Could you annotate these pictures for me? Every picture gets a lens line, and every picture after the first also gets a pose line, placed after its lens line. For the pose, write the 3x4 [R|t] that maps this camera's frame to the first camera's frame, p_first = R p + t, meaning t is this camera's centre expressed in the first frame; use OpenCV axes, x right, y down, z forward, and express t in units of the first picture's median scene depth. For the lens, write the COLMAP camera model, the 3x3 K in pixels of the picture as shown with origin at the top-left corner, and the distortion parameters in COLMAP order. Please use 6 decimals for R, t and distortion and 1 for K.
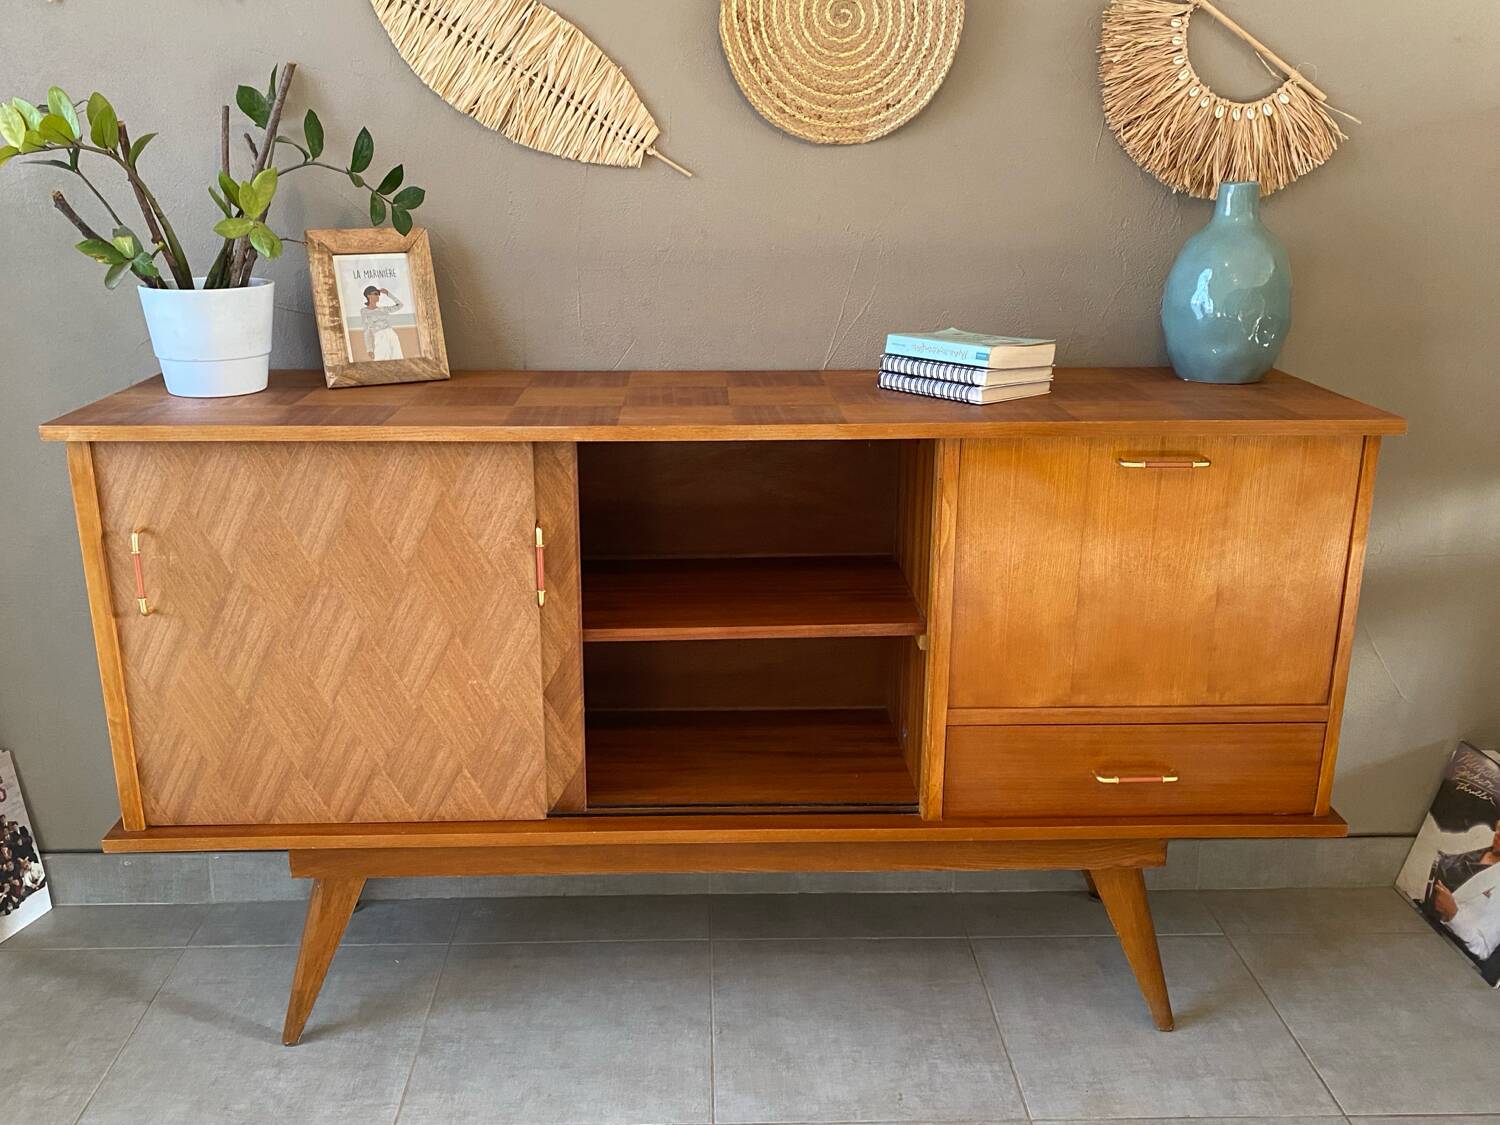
lens RADIAL K [[1333.0, 0, 724.0], [0, 1333.0, 550.5], [0, 0, 1]] dist [0.062860, -0.093269]
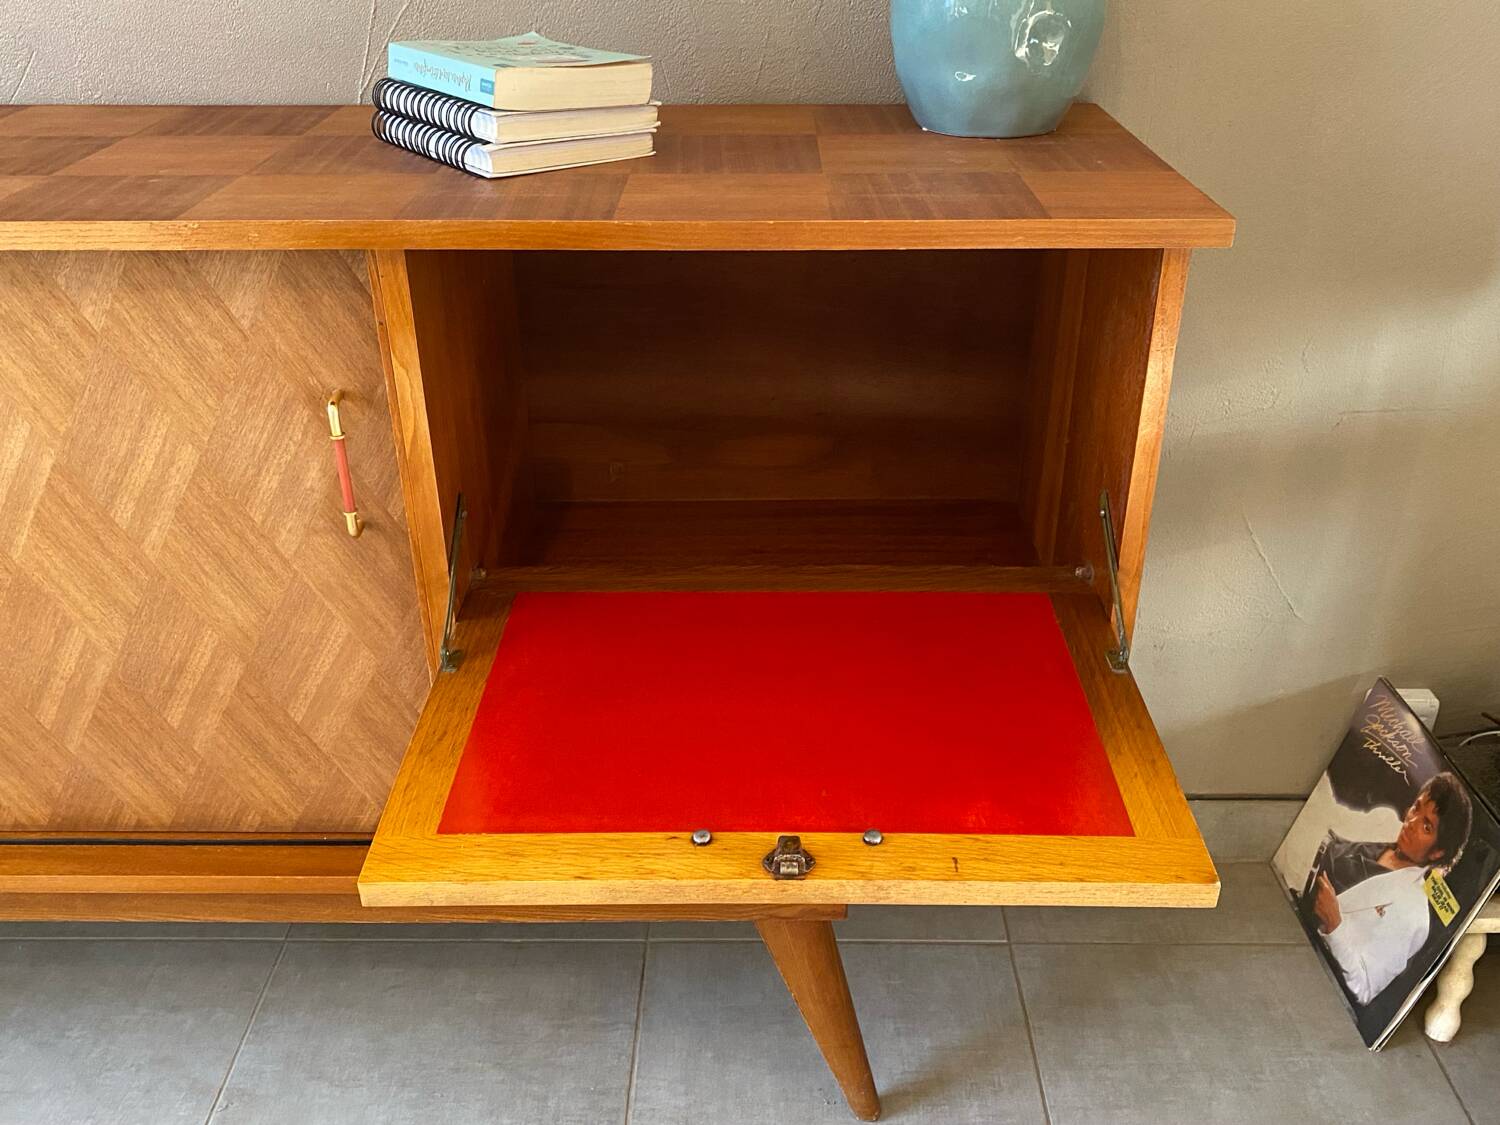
lens RADIAL K [[1333.0, 0, 750.9], [0, 1333.0, 566.0], [0, 0, 1]] dist [0.062860, -0.093269]
pose [[0.999484, 0.011691, -0.029910, 0.303318], [-0.005214, 0.978098, 0.208082, -0.065595], [0.031688, -0.207819, 0.977654, 0.409036]]
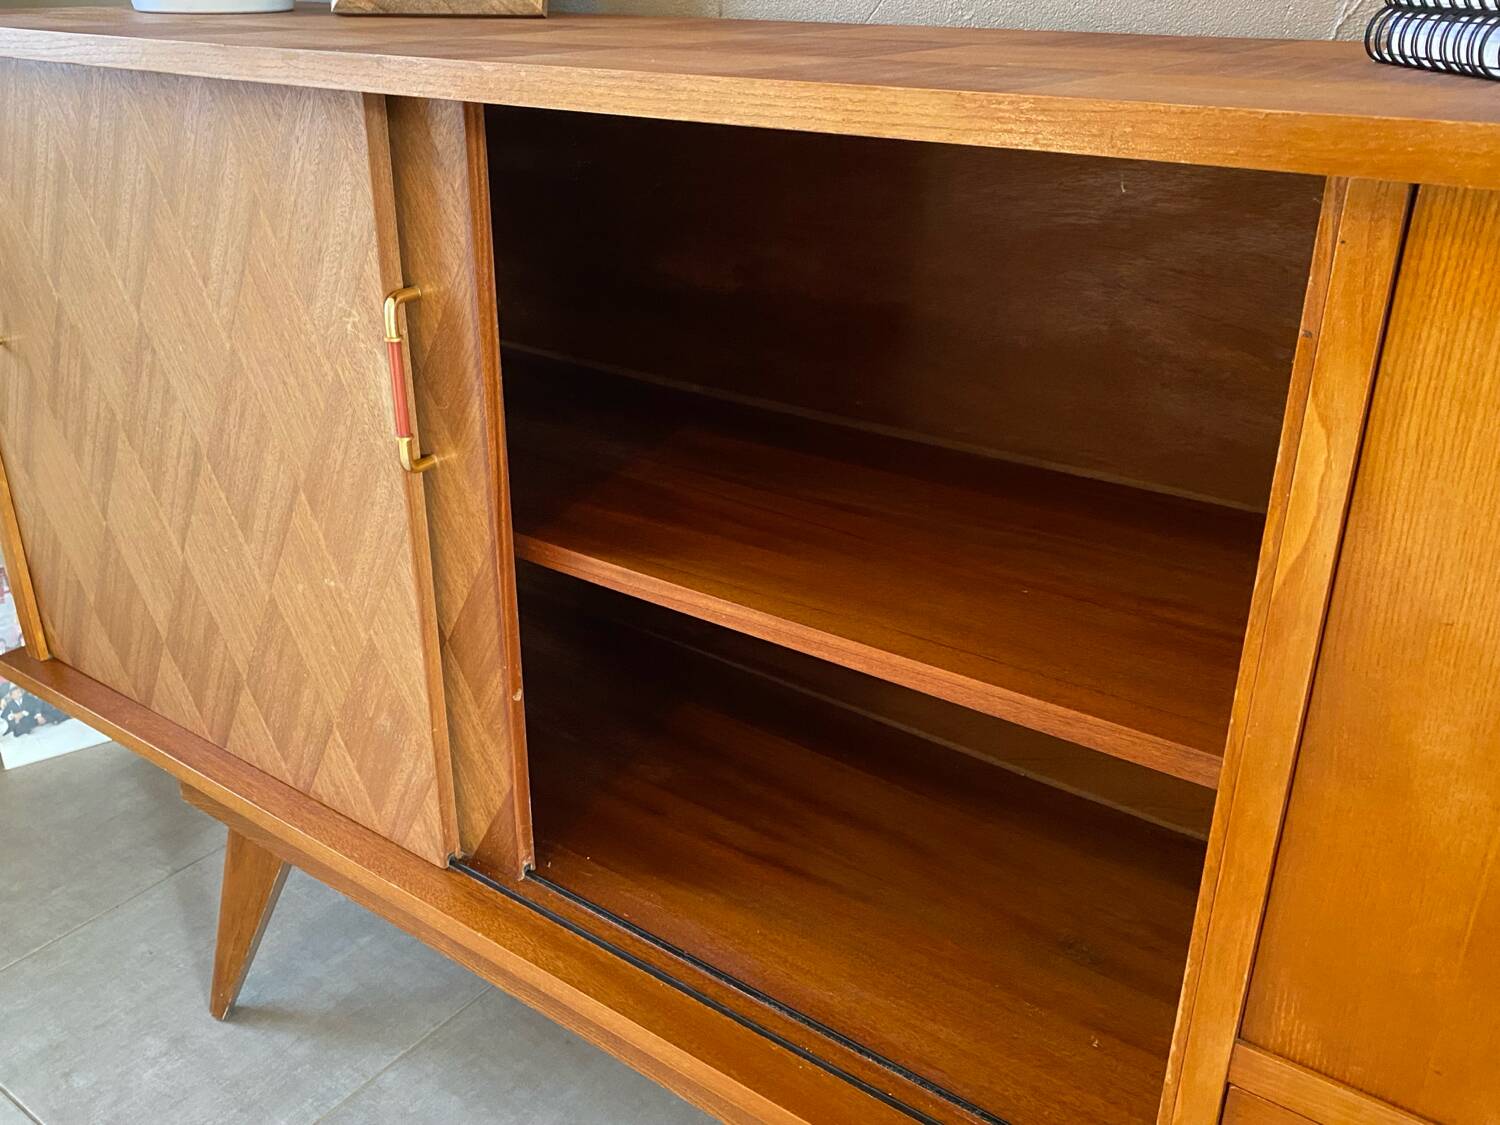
lens RADIAL K [[1333.0, 0, 725.7], [0, 1333.0, 564.4], [0, 0, 1]] dist [0.062860, -0.093269]
pose [[0.785341, 0.258736, -0.562402, 0.217920], [-0.182145, 0.964833, 0.189527, -0.034976], [0.591662, -0.046405, 0.804850, 0.637413]]
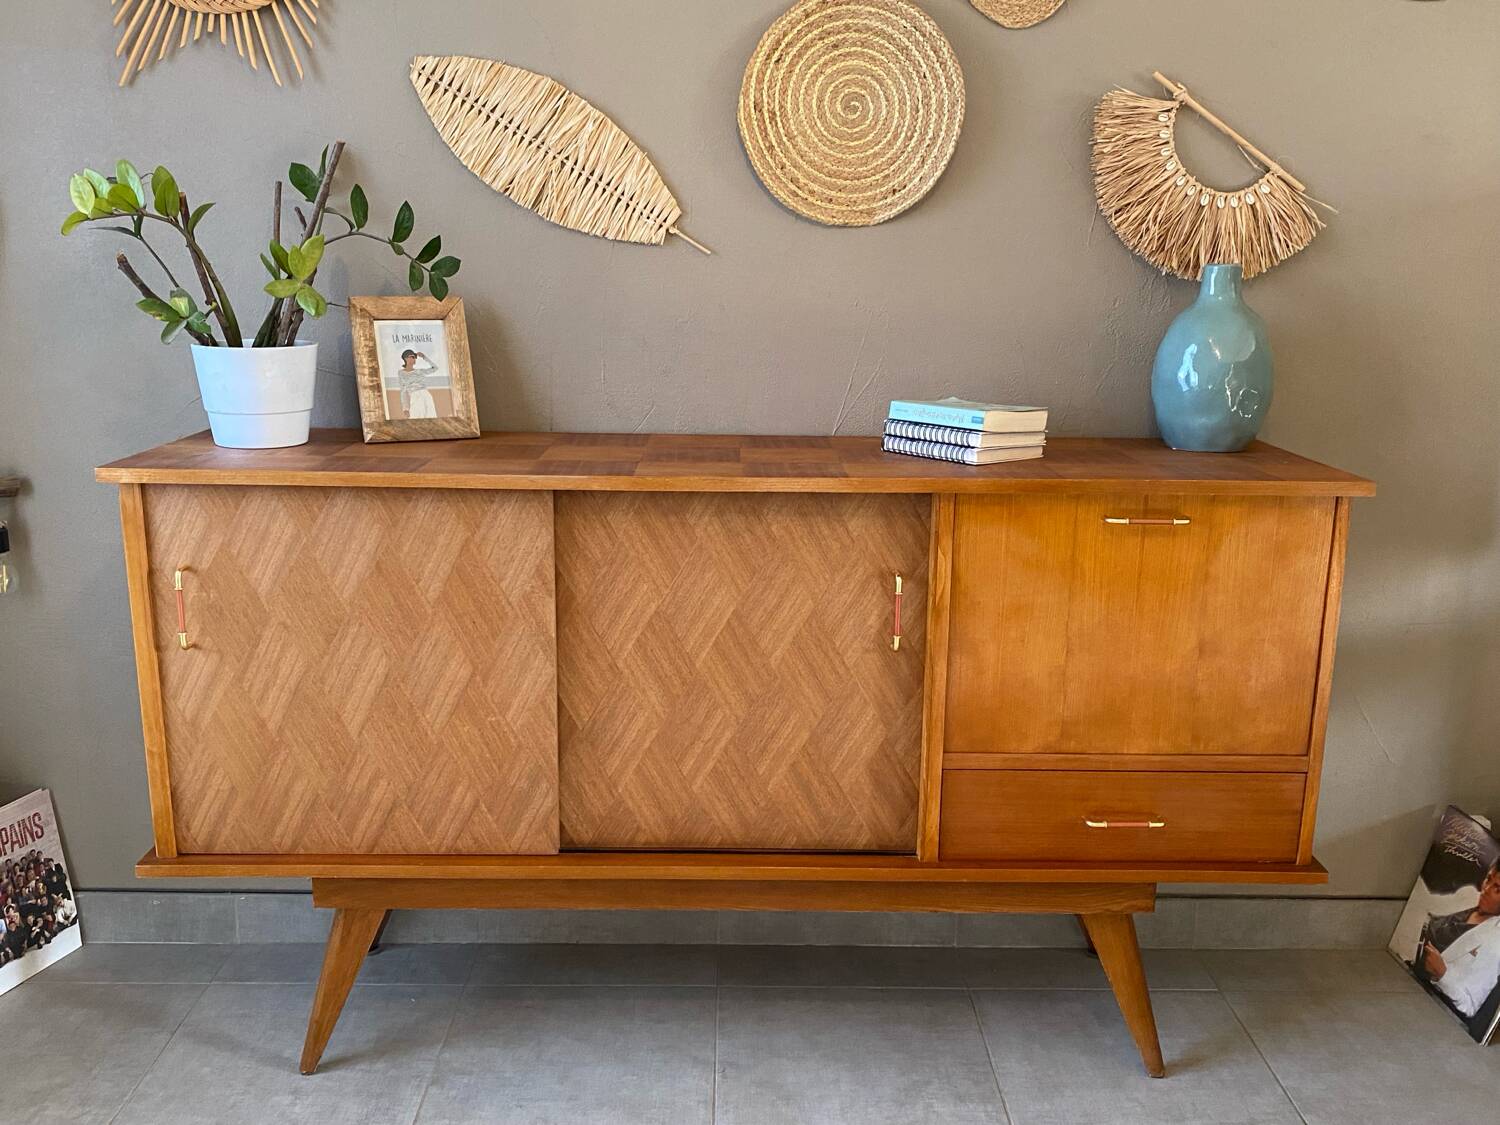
lens RADIAL K [[1333.0, 0, 747.0], [0, 1333.0, 569.2], [0, 0, 1]] dist [0.062860, -0.093269]
pose [[0.999825, 0.015713, -0.010141, 0.021015], [-0.016296, 0.998049, -0.060267, 0.038810], [0.009174, 0.060421, 0.998131, -0.054690]]
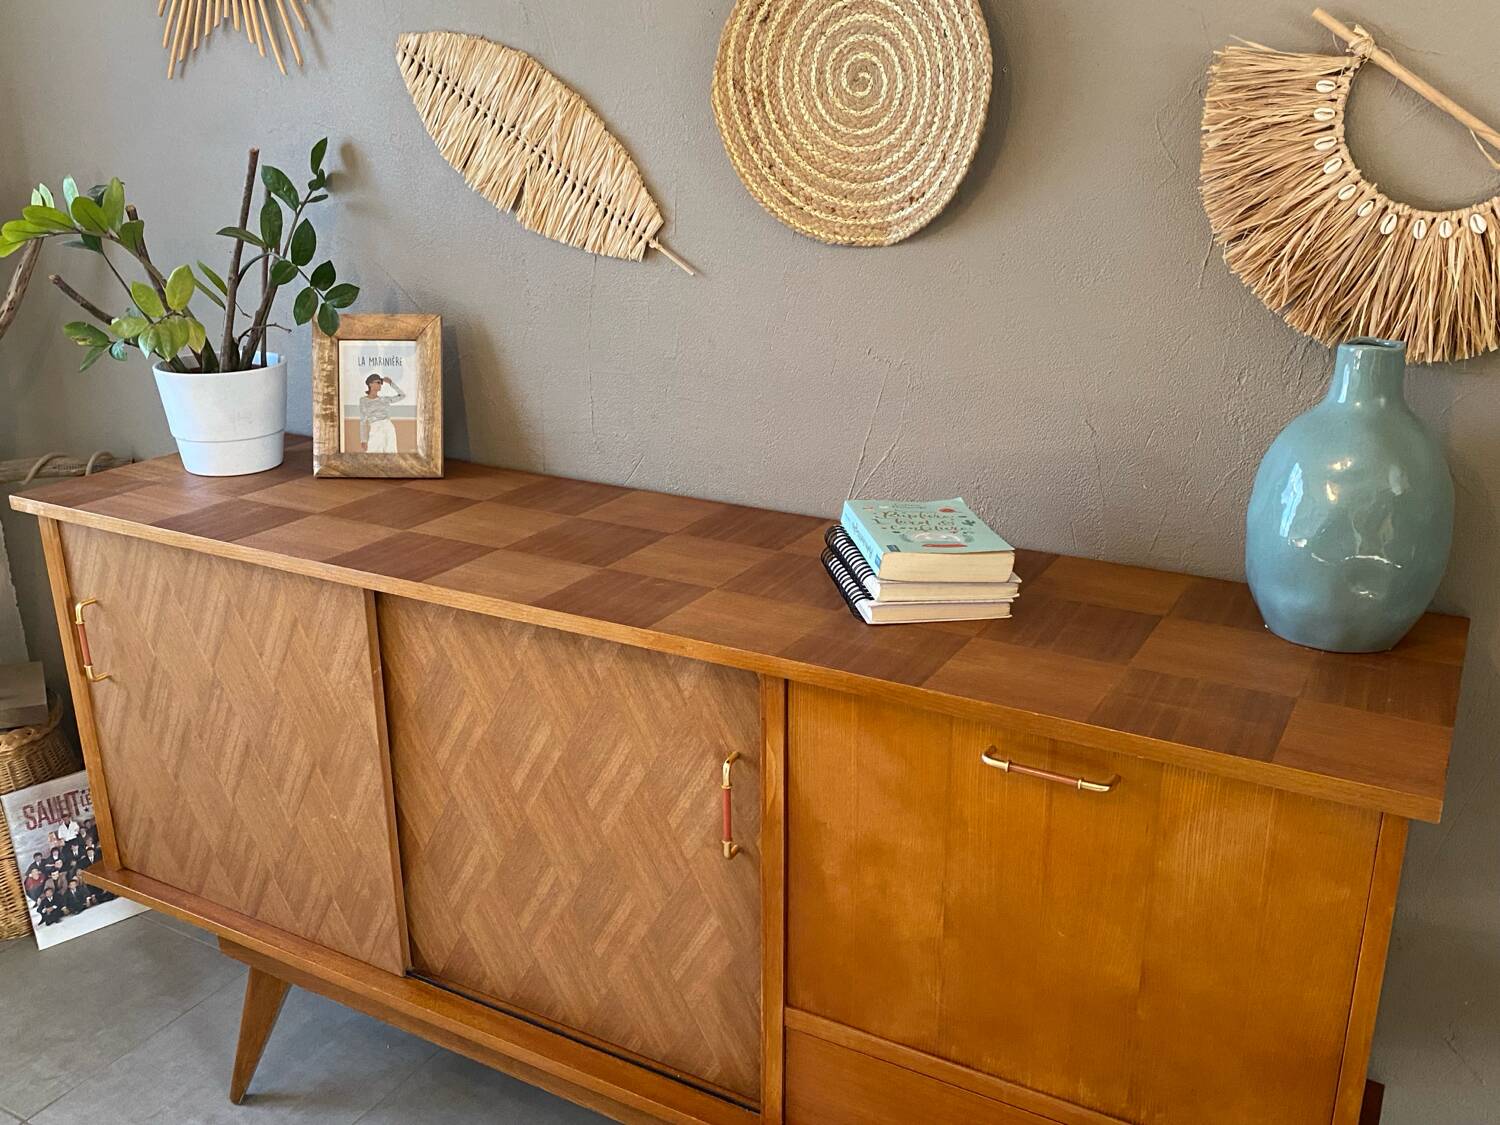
lens RADIAL K [[1333.0, 0, 751.3], [0, 1333.0, 569.7], [0, 0, 1]] dist [0.062860, -0.093269]
pose [[0.860720, 0.164756, -0.481680, 0.463923], [-0.144307, 0.986334, 0.079505, -0.179816], [0.488196, 0.001078, 0.872733, 0.308515]]
